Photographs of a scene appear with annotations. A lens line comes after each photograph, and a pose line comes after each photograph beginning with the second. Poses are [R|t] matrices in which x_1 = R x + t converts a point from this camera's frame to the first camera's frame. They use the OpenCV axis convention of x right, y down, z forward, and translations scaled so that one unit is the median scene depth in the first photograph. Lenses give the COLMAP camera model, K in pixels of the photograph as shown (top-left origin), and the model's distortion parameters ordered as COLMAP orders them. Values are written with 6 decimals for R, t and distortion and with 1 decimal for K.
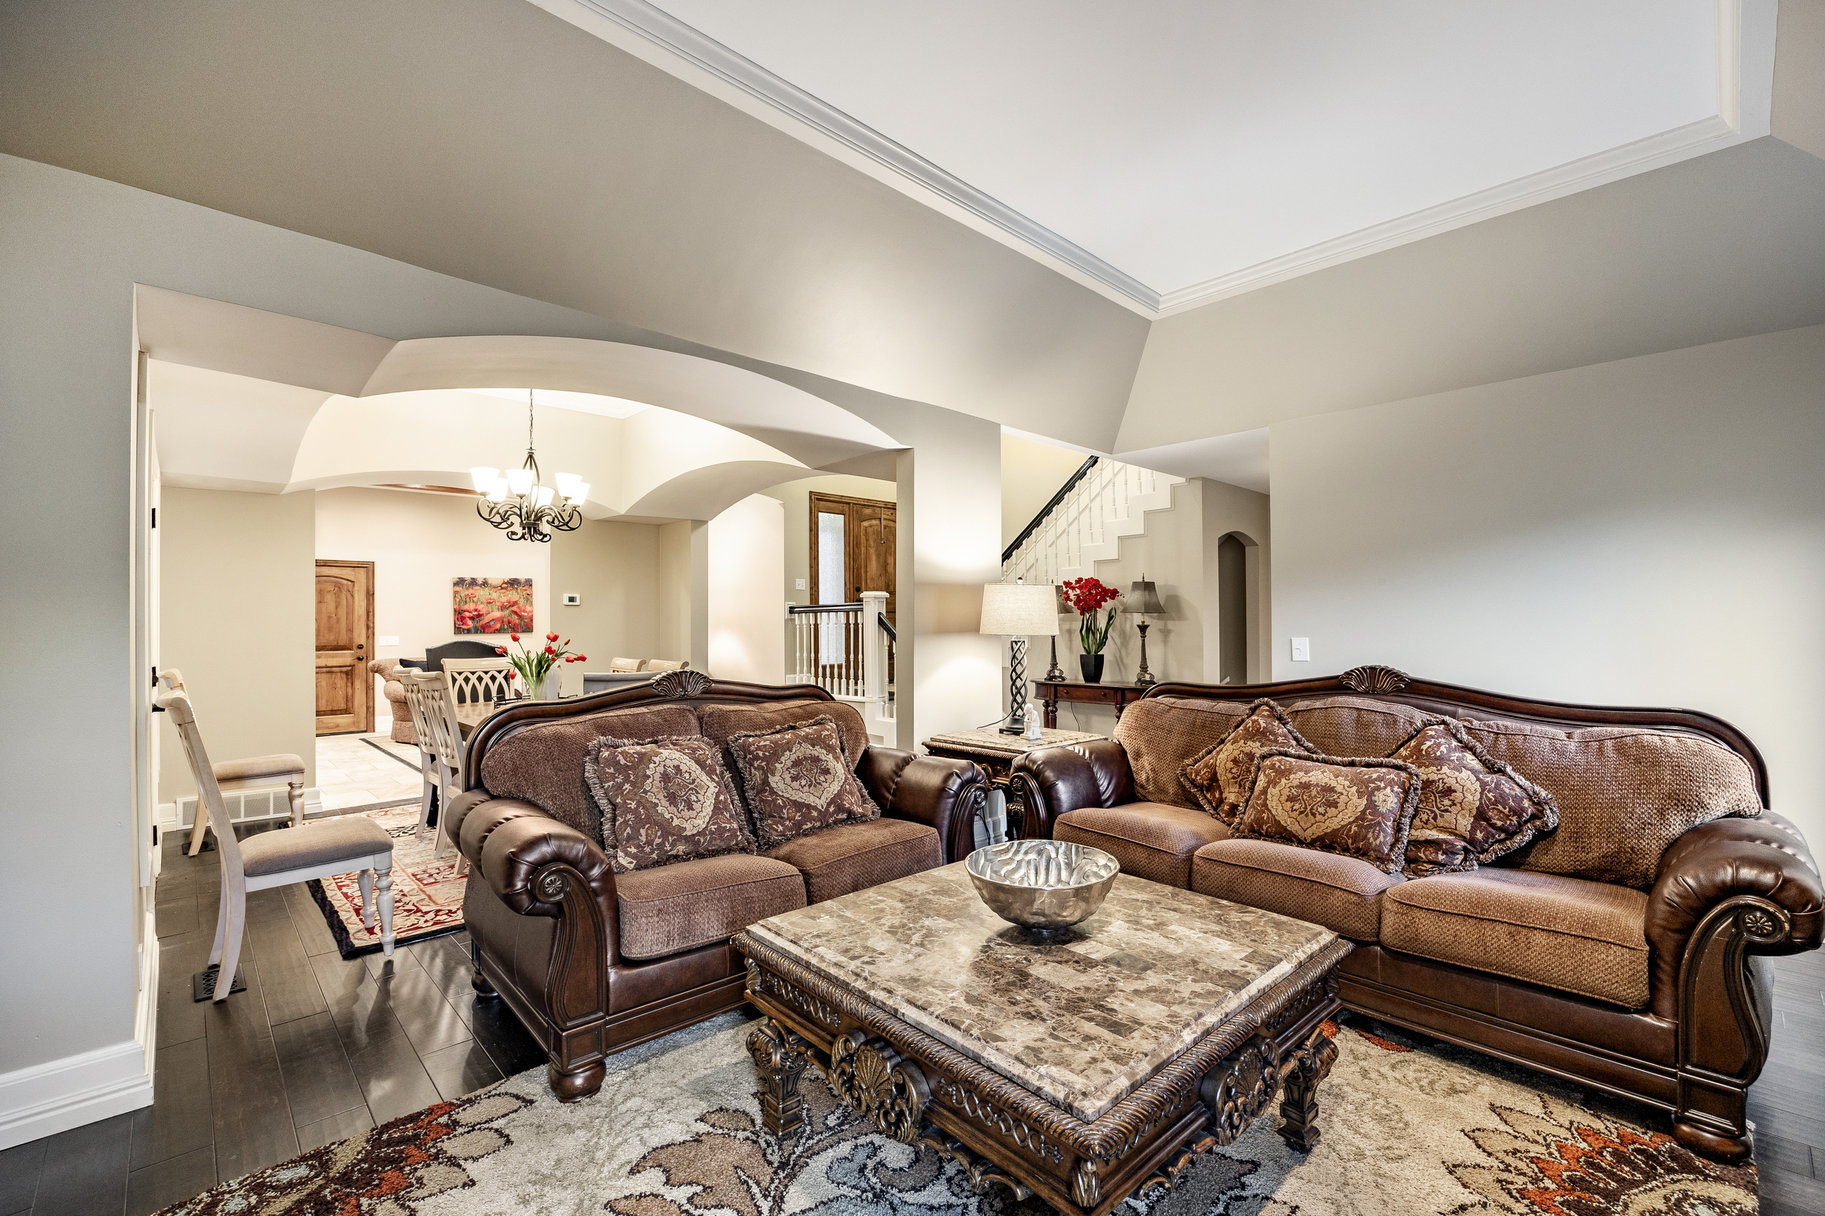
lens RADIAL K [[781.3, 0, 912.5], [0, 781.3, 608.0], [0, 0, 1]] dist [-0.025242, 0.005336]
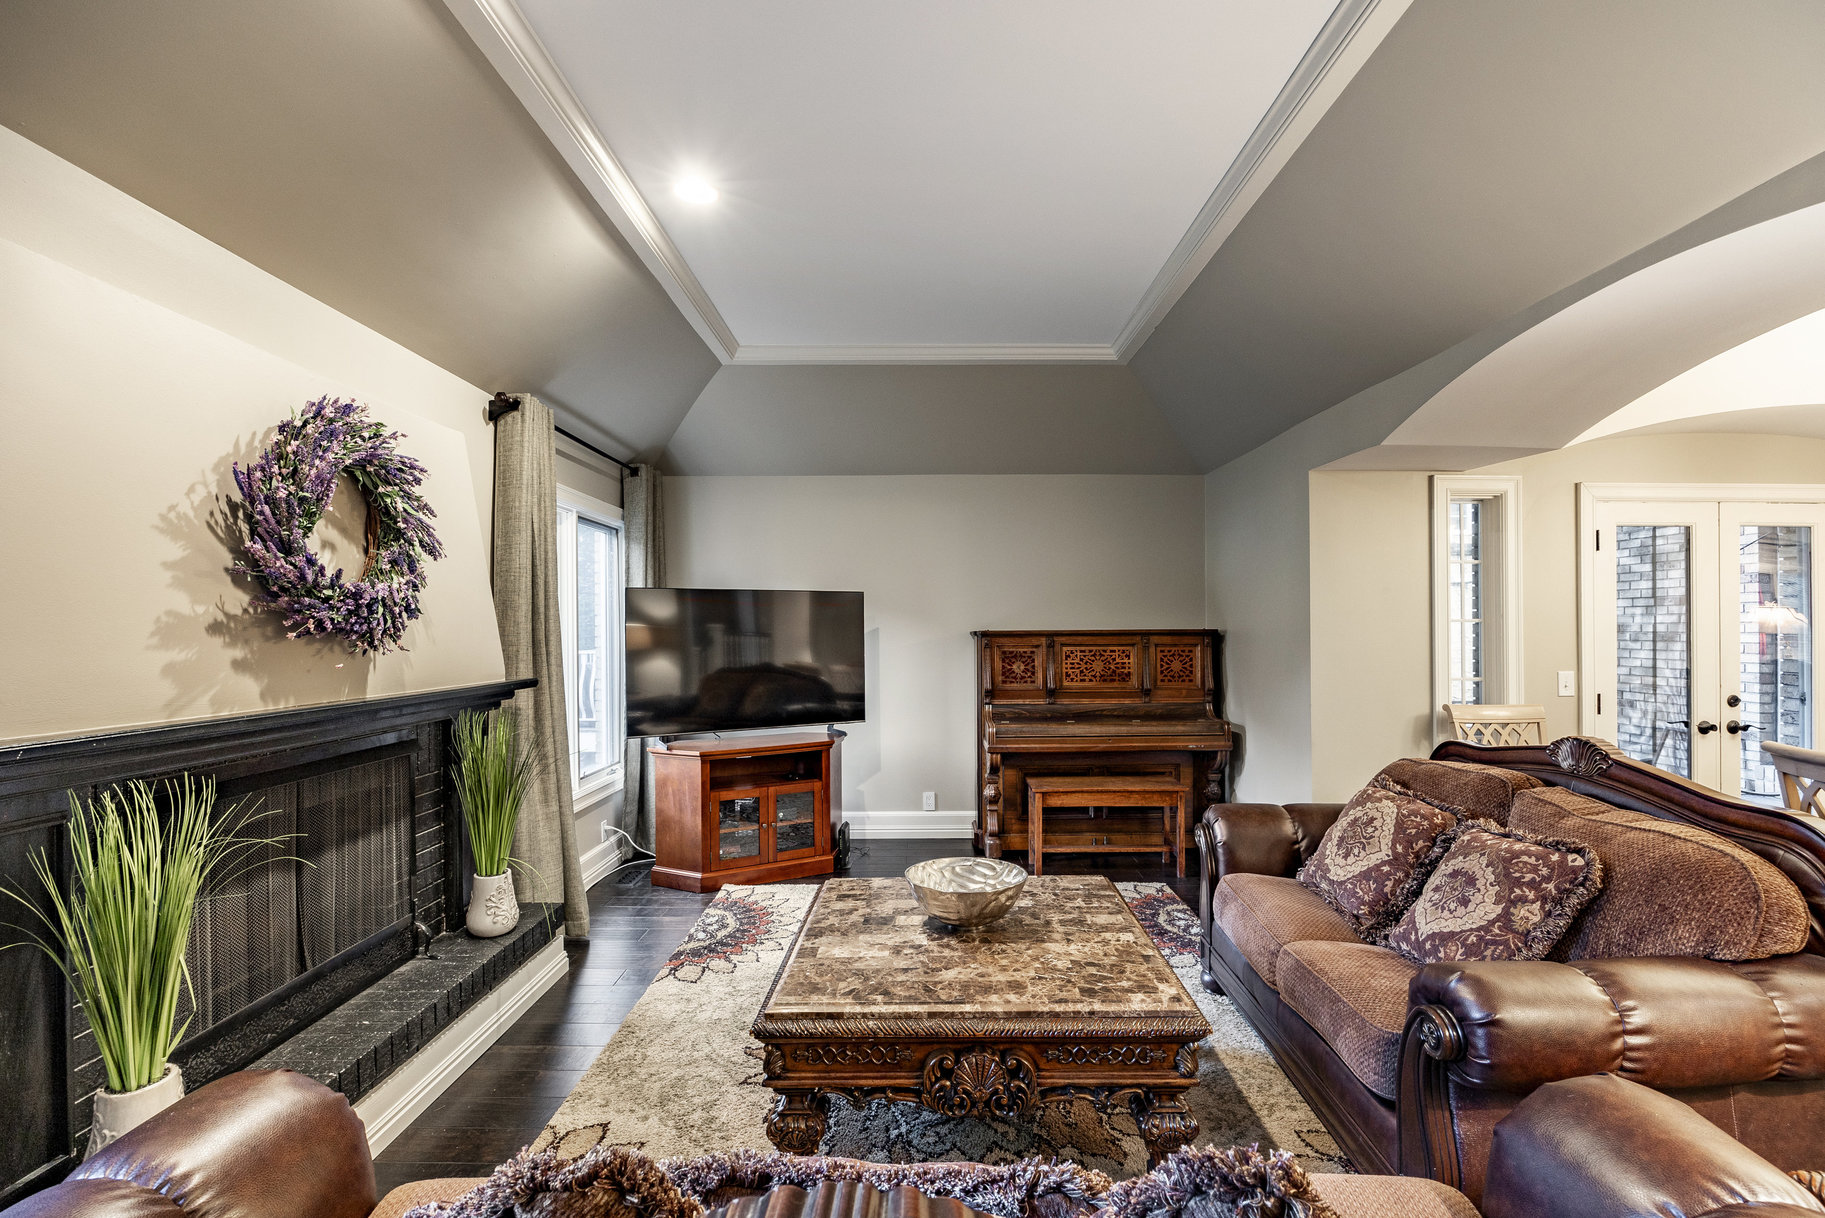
lens RADIAL K [[859.1, 0, 912.5], [0, 859.1, 609.0], [0, 0, 1]] dist [0.000426, -0.000043]
pose [[-0.673585, -0.009977, -0.739042, 0.775453], [0.020863, 0.999254, -0.032504, -0.031892], [0.738815, -0.037313, -0.672874, 1.179298]]
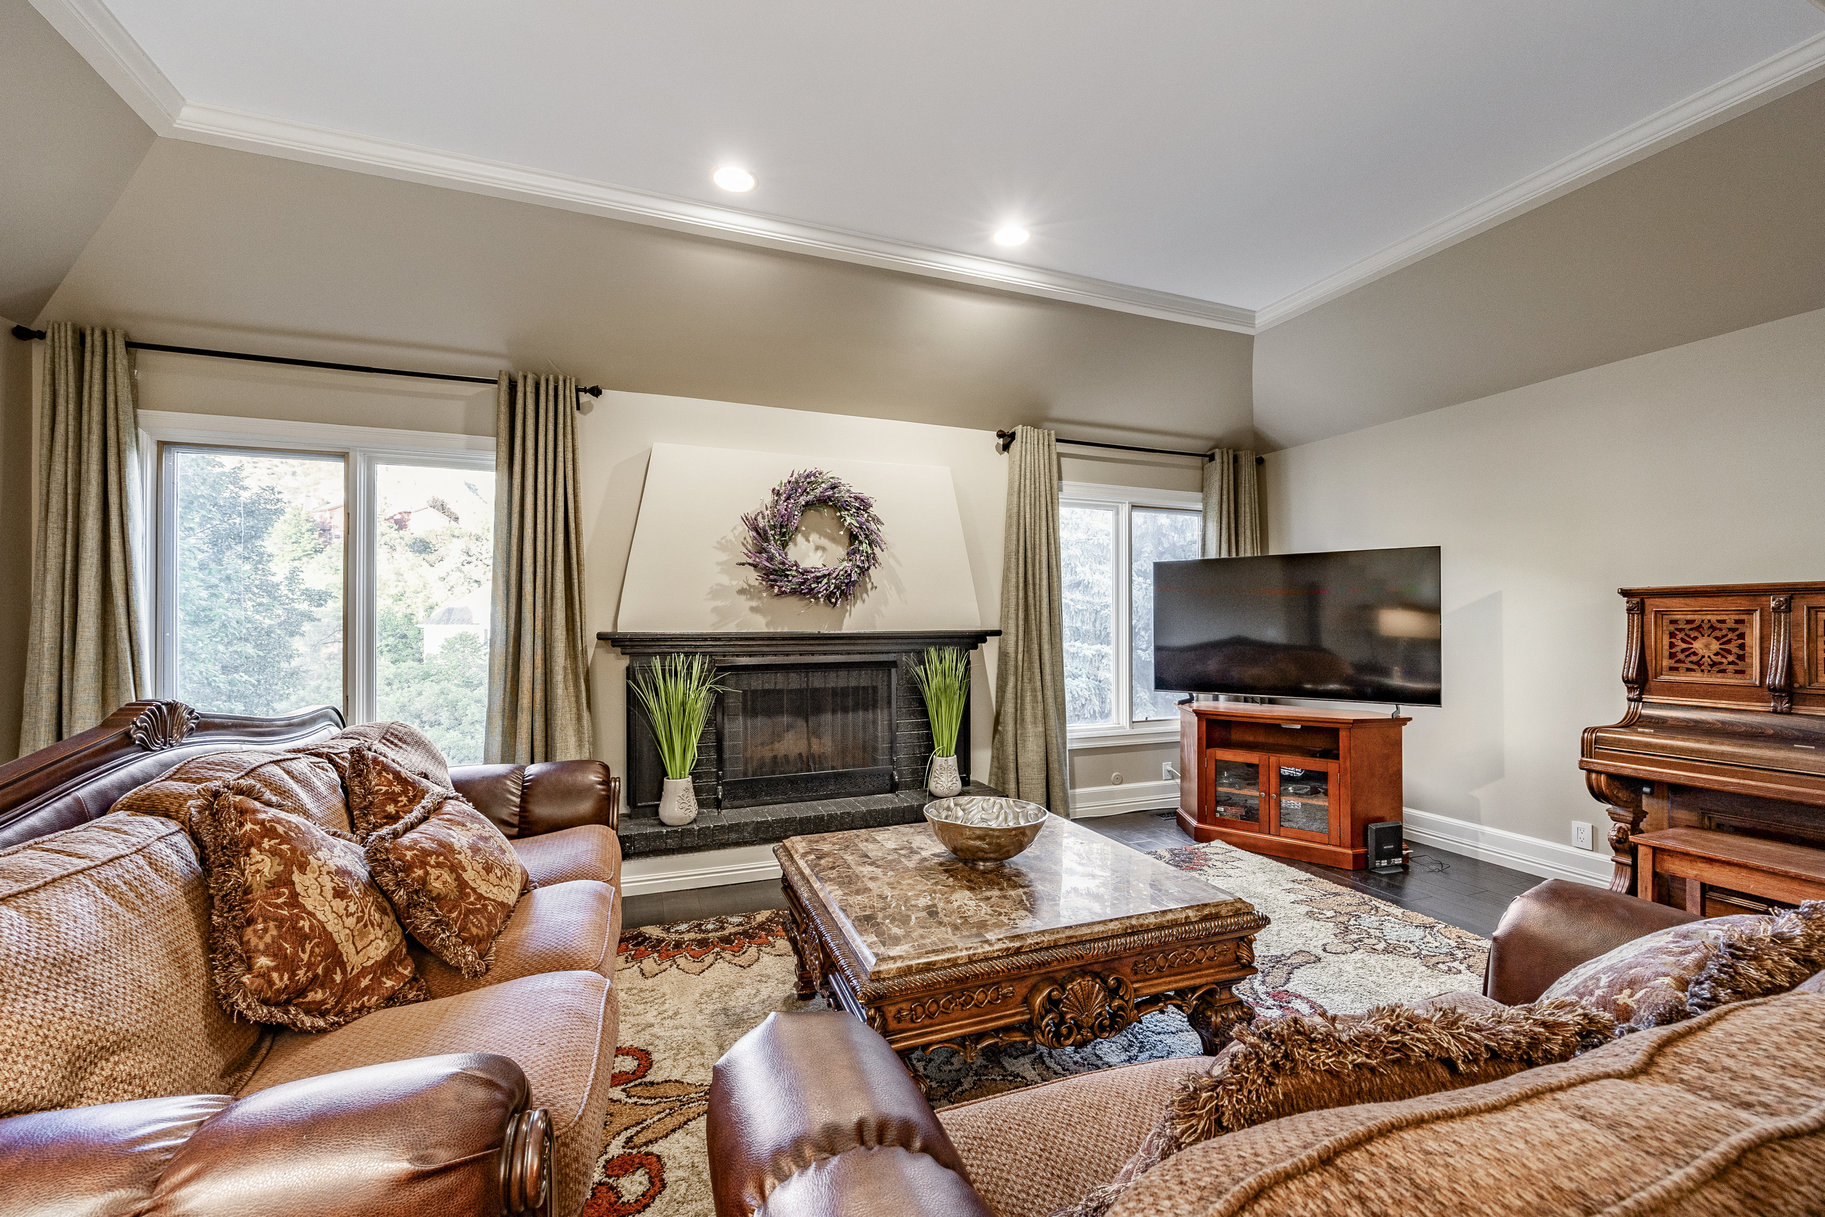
lens RADIAL K [[732.2, 0, 916.2], [0, 732.2, 615.4], [0, 0, 1]] dist [0.009853, -0.000081]
pose [[-0.928540, 0.007675, 0.371152, -0.114070], [-0.002577, 0.999629, -0.027117, 0.024684], [-0.371223, -0.026136, -0.928176, 1.363210]]
